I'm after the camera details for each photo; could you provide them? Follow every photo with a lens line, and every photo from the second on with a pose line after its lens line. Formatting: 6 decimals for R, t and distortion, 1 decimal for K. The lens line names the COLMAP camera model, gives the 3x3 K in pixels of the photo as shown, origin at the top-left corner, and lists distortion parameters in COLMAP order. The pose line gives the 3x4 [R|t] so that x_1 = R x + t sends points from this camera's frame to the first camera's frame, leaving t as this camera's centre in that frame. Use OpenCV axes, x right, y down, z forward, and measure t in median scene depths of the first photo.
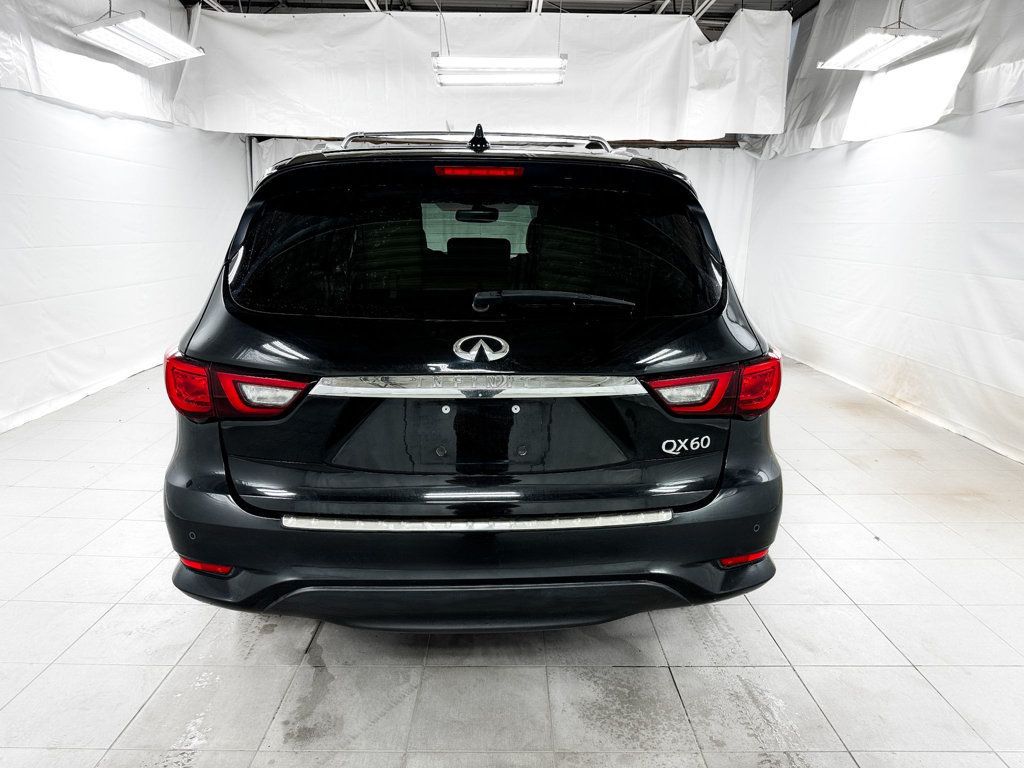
lens RADIAL K [[741.2, 0, 512.0], [0, 741.2, 384.0], [0, 0, 1]] dist [0.002925, 0.004016]
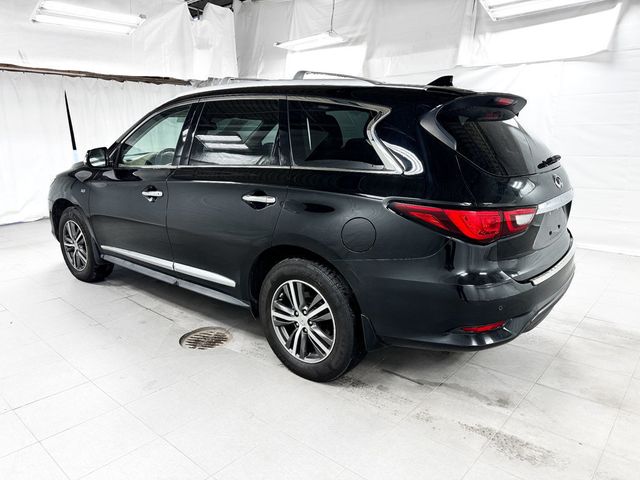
lens RADIAL K [[454.4, 0, 317.6], [0, 454.4, 244.5], [0, 0, 1]] dist [-0.000982, -0.002322]
pose [[0.665747, -0.198527, 0.719283, -0.539065], [0.175500, 0.978575, 0.107656, -0.052218], [-0.725246, 0.054562, 0.686325, 0.208921]]
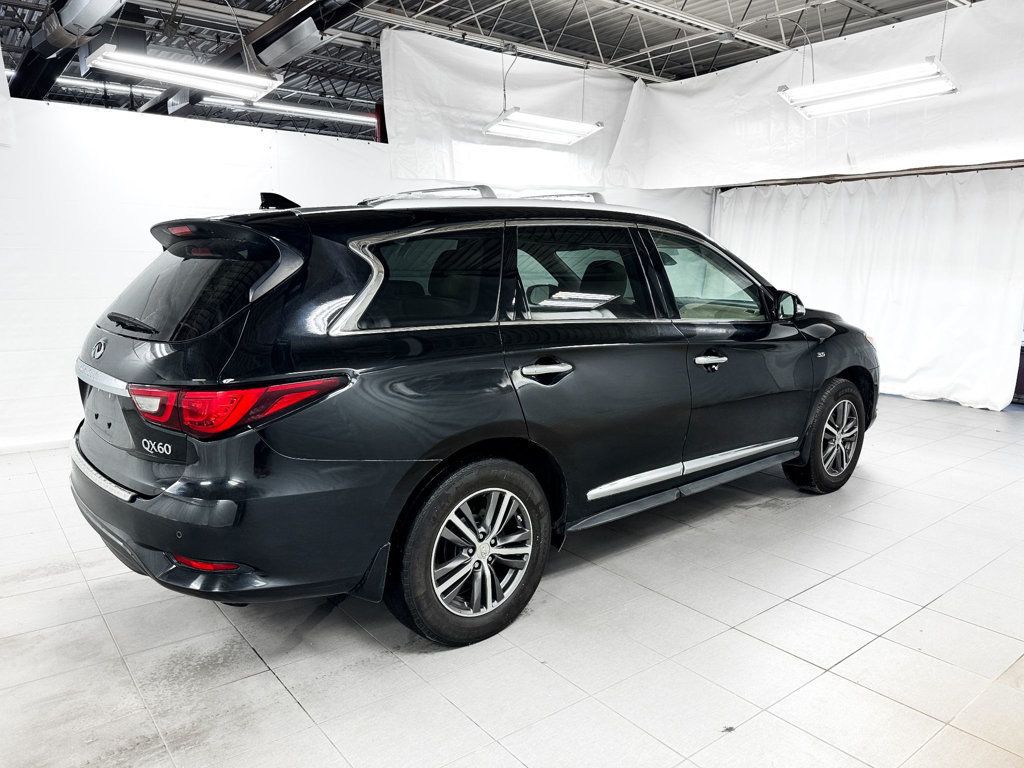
lens RADIAL K [[727.1, 0, 508.2], [0, 727.1, 391.3], [0, 0, 1]] dist [-0.000982, -0.002322]
pose [[0.609690, 0.130034, -0.781901, 0.562541], [-0.167062, 0.985373, 0.033605, -0.053796], [0.774834, 0.110138, 0.622497, 0.260942]]
